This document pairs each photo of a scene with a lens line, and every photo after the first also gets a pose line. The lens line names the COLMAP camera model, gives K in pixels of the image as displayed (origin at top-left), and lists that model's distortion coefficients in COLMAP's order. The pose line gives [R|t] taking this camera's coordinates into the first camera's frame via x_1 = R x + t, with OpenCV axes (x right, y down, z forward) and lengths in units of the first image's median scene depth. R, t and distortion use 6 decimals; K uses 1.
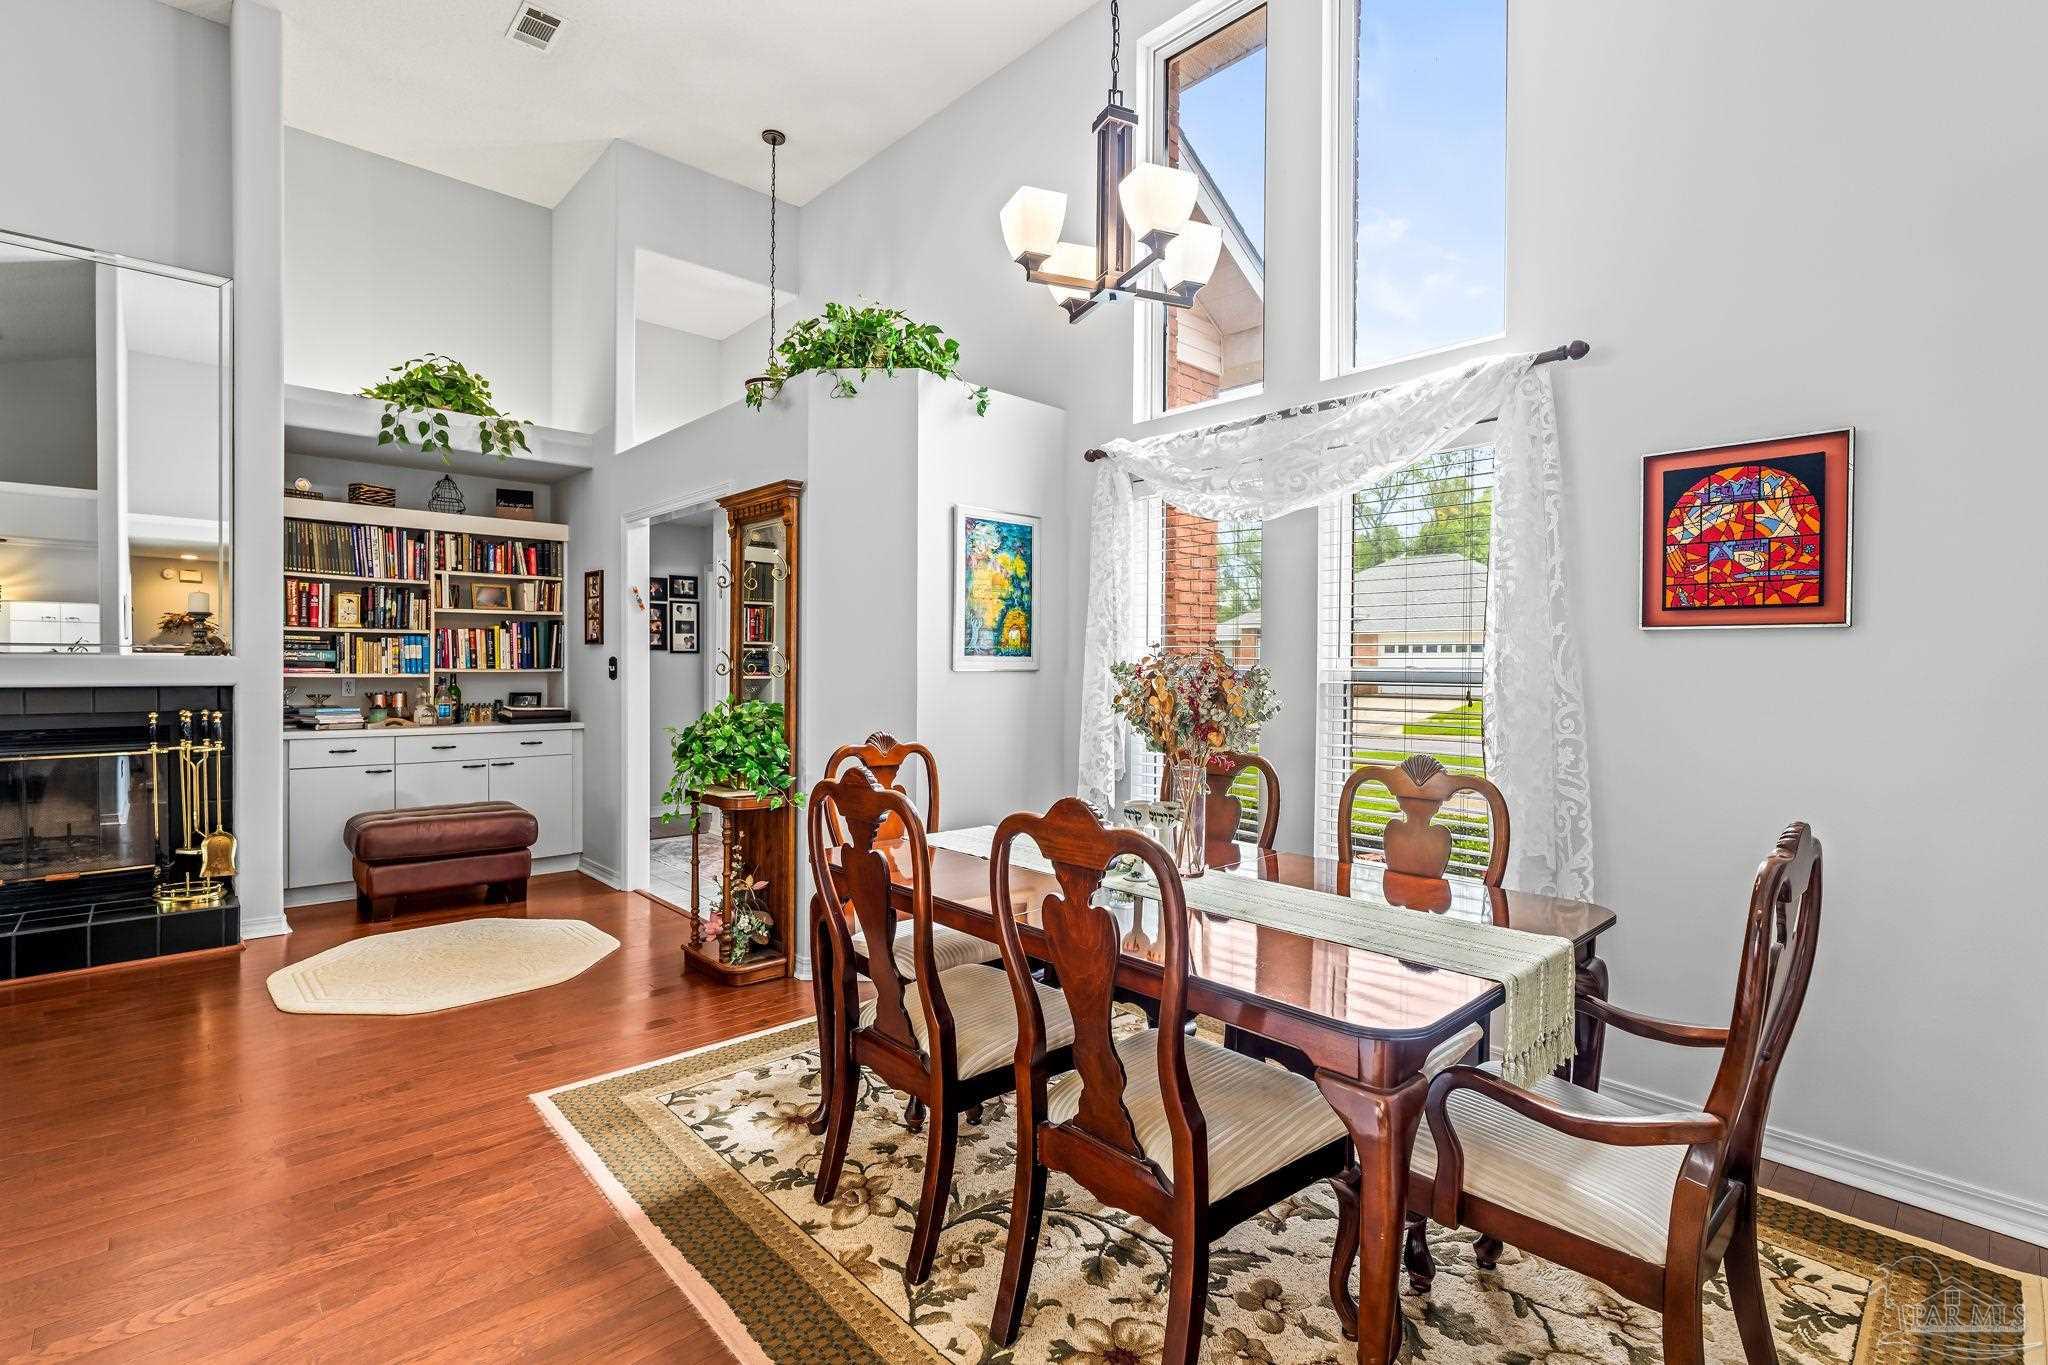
lens RADIAL K [[933.6, 0, 1032.0], [0, 933.6, 683.7], [0, 0, 1]] dist [-0.010536, 0.002370]
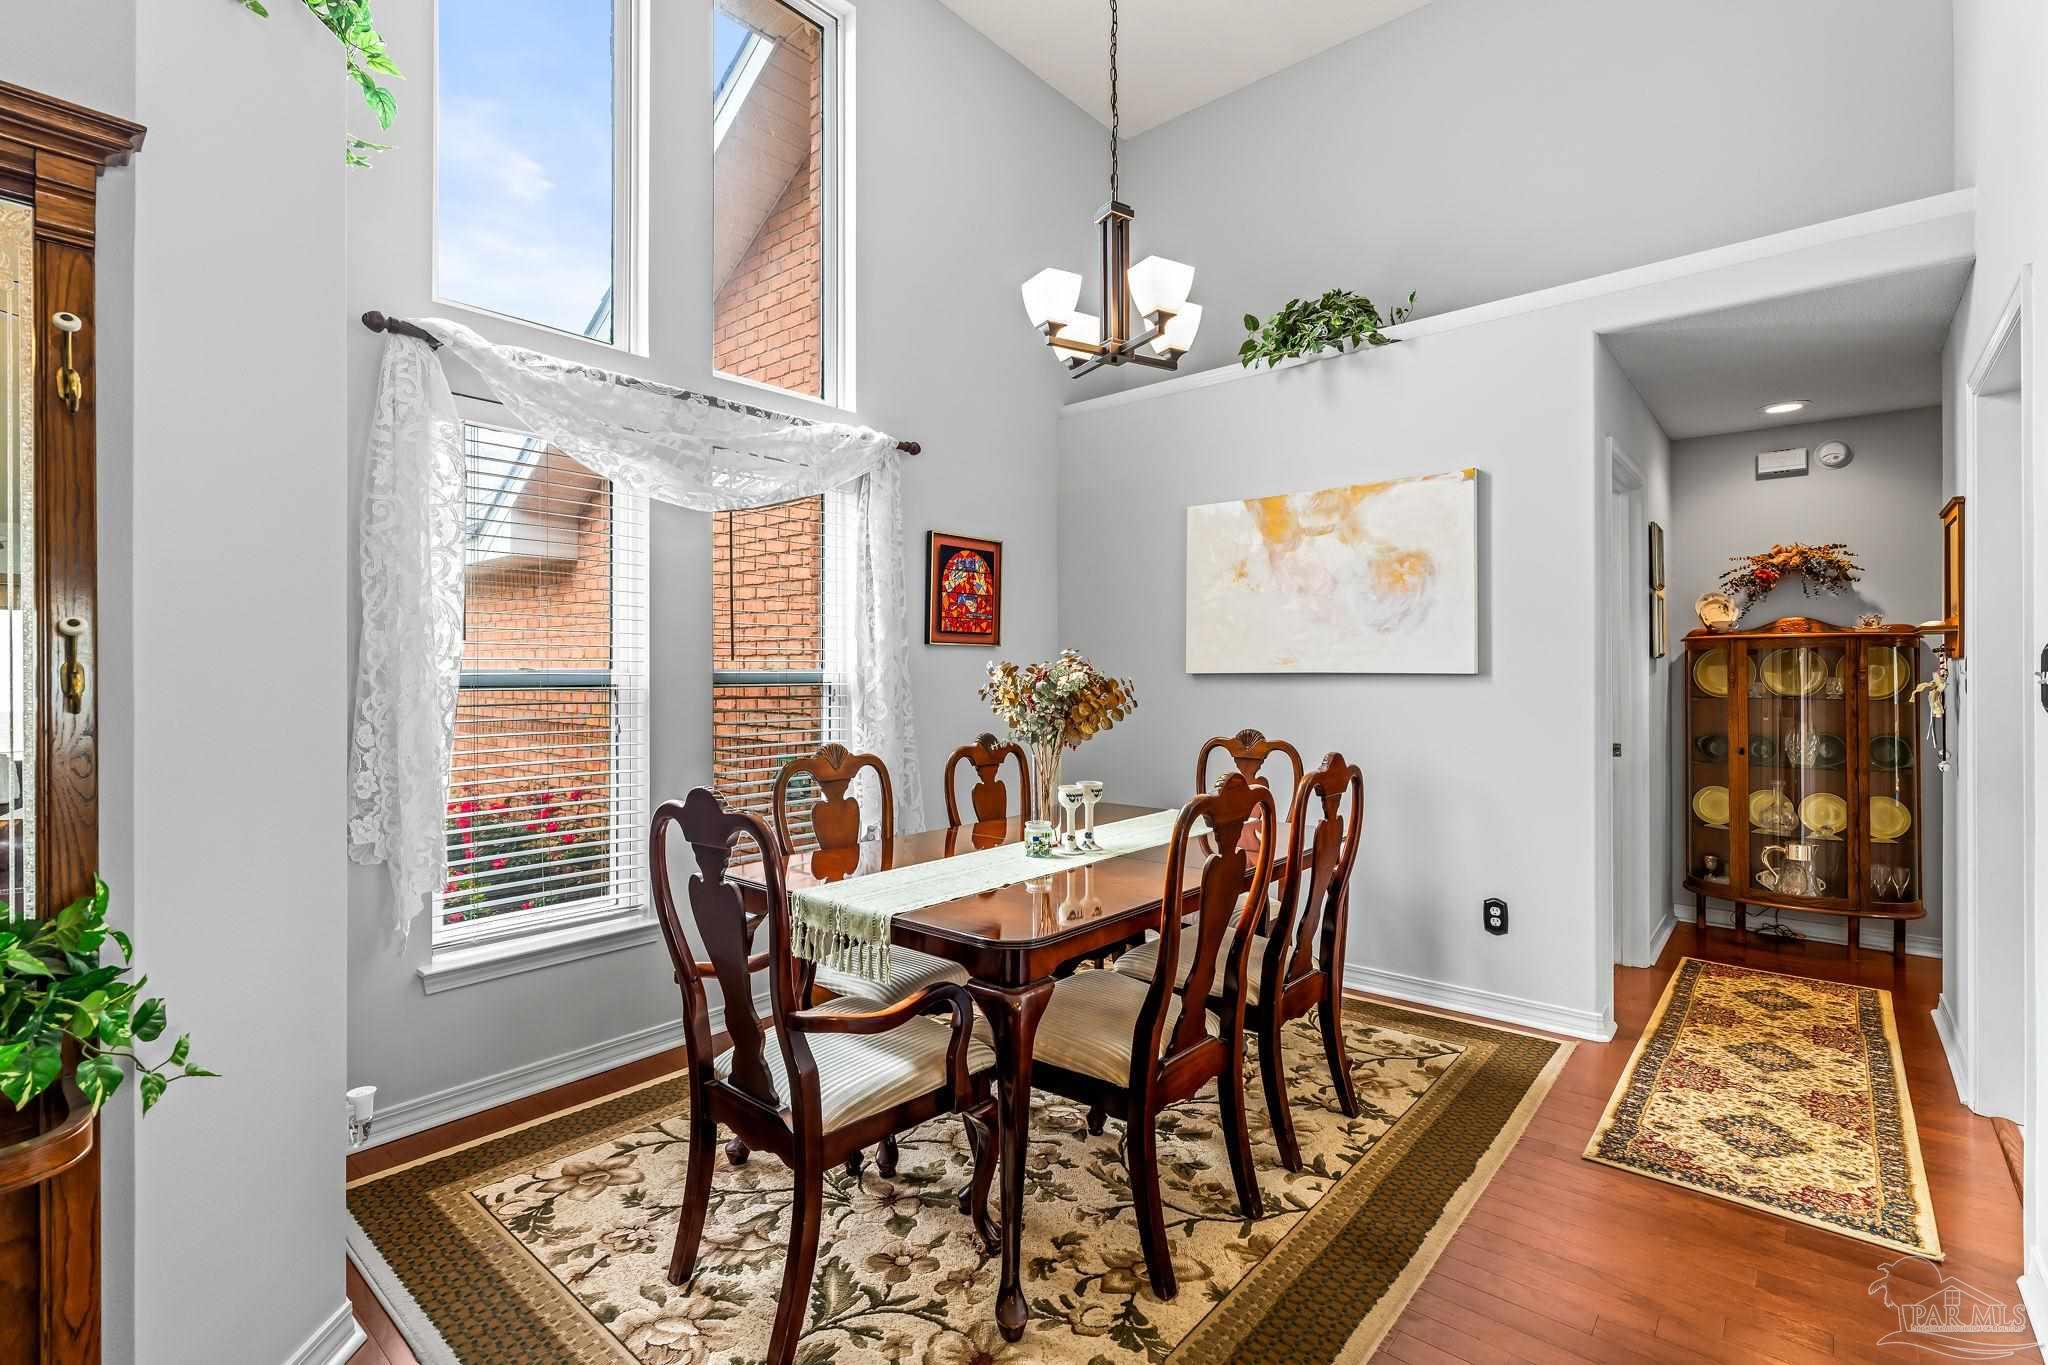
lens RADIAL K [[933.6, 0, 1044.8], [0, 933.6, 665.2], [0, 0, 1]] dist [-0.010536, 0.002370]
pose [[-0.114019, 0.001400, 0.993478, -0.866324], [0.024237, 0.999705, 0.001373, -0.022136], [-0.993183, 0.024235, -0.114020, 0.975180]]
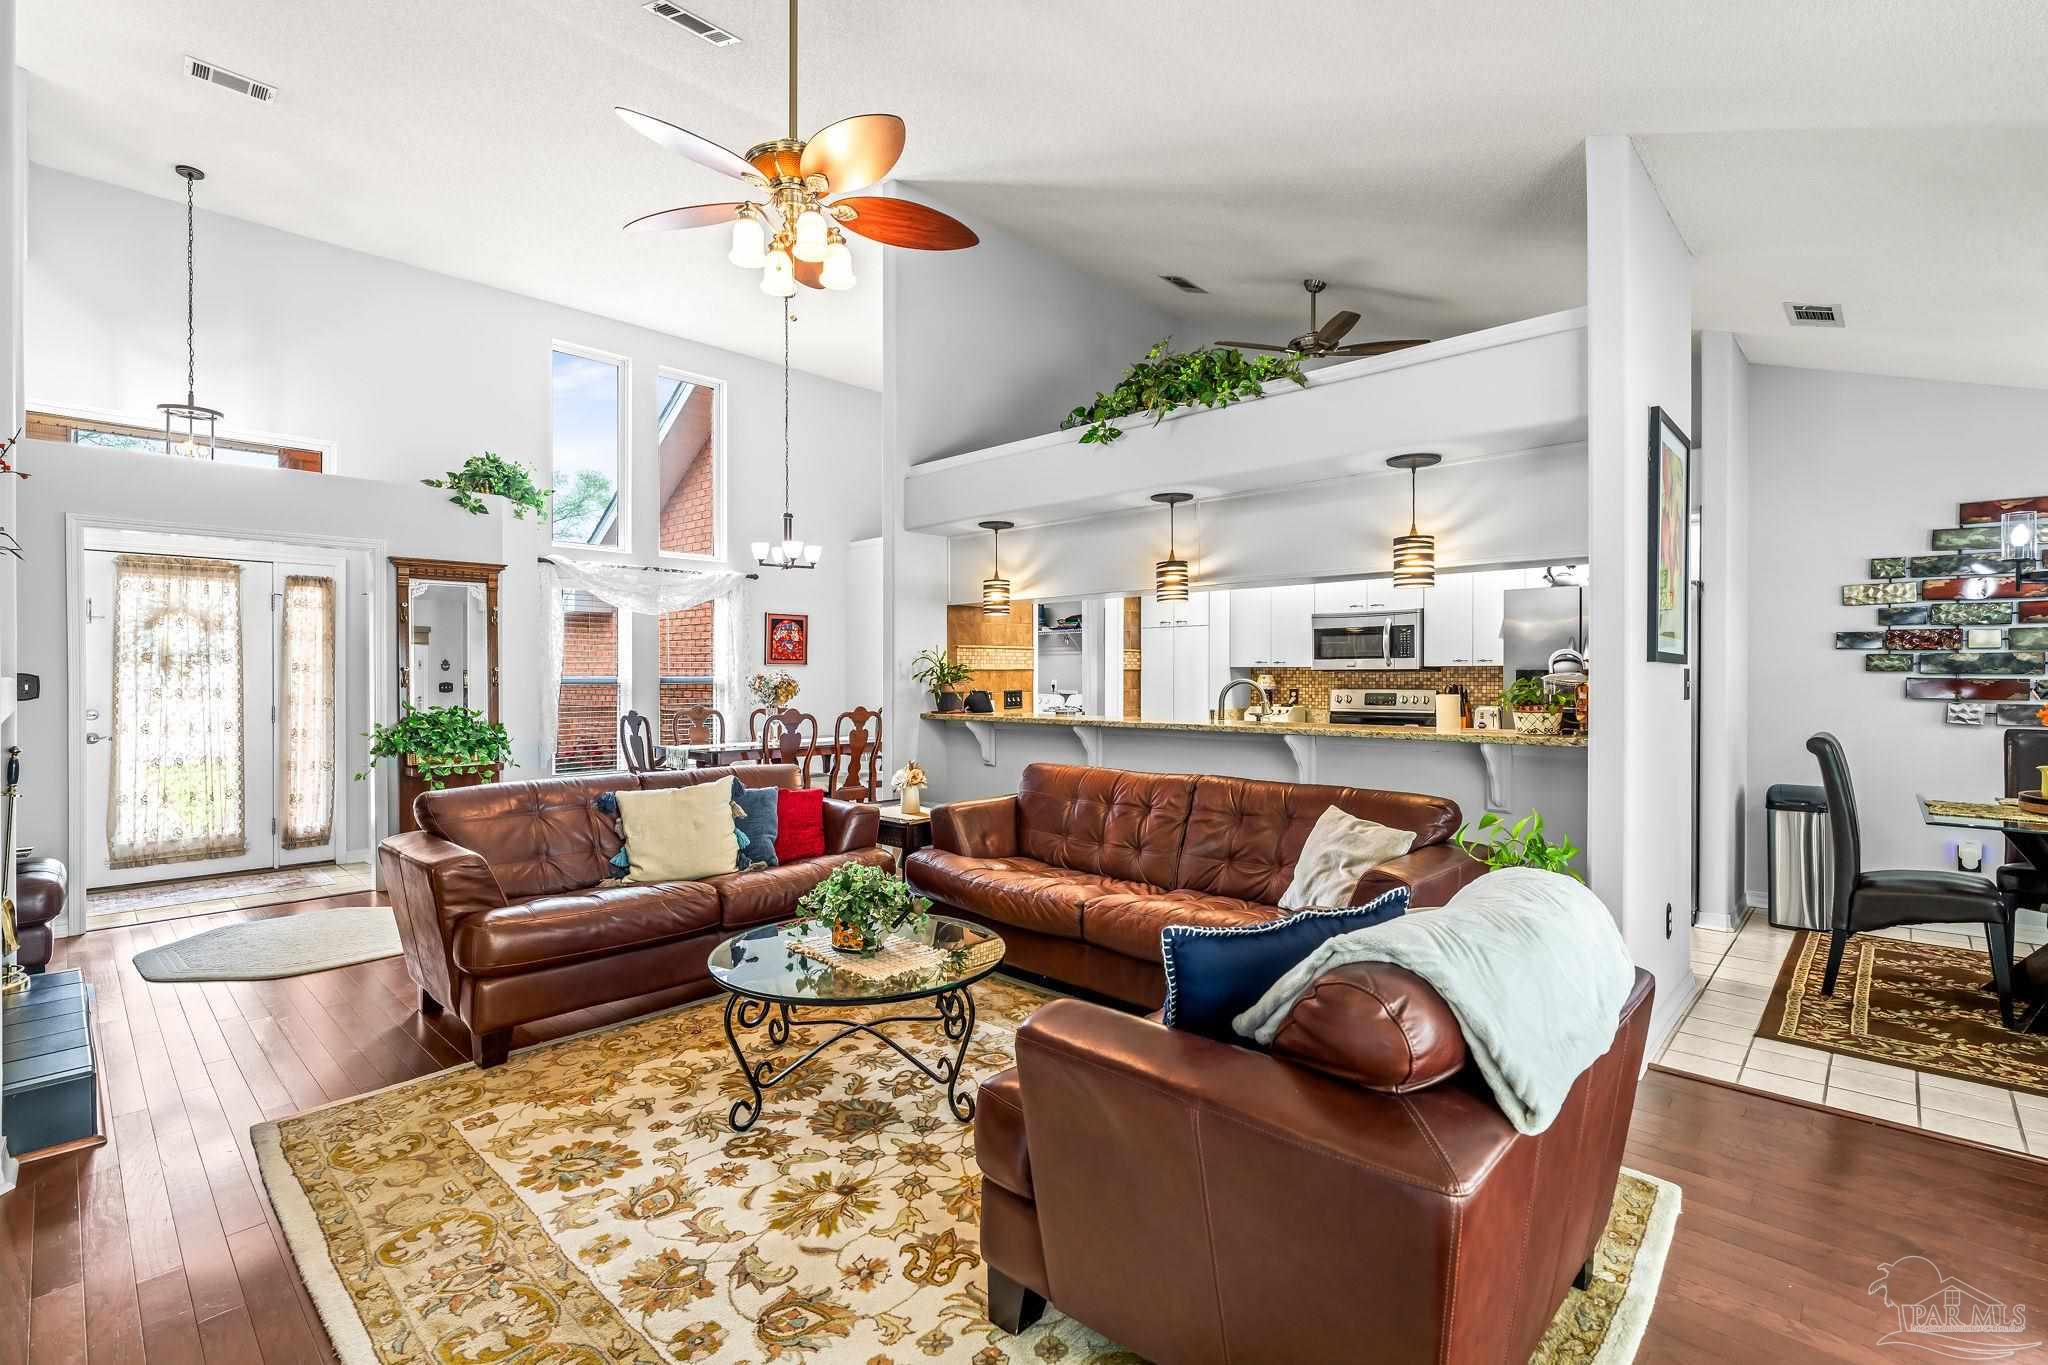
lens RADIAL K [[933.6, 0, 1032.4], [0, 933.6, 664.5], [0, 0, 1]] dist [-0.010536, 0.002370]
pose [[-0.061511, 0.006700, 0.998084, -2.625257], [0.024780, 0.999679, -0.005183, -0.021030], [-0.997799, 0.024414, -0.061657, 0.267509]]
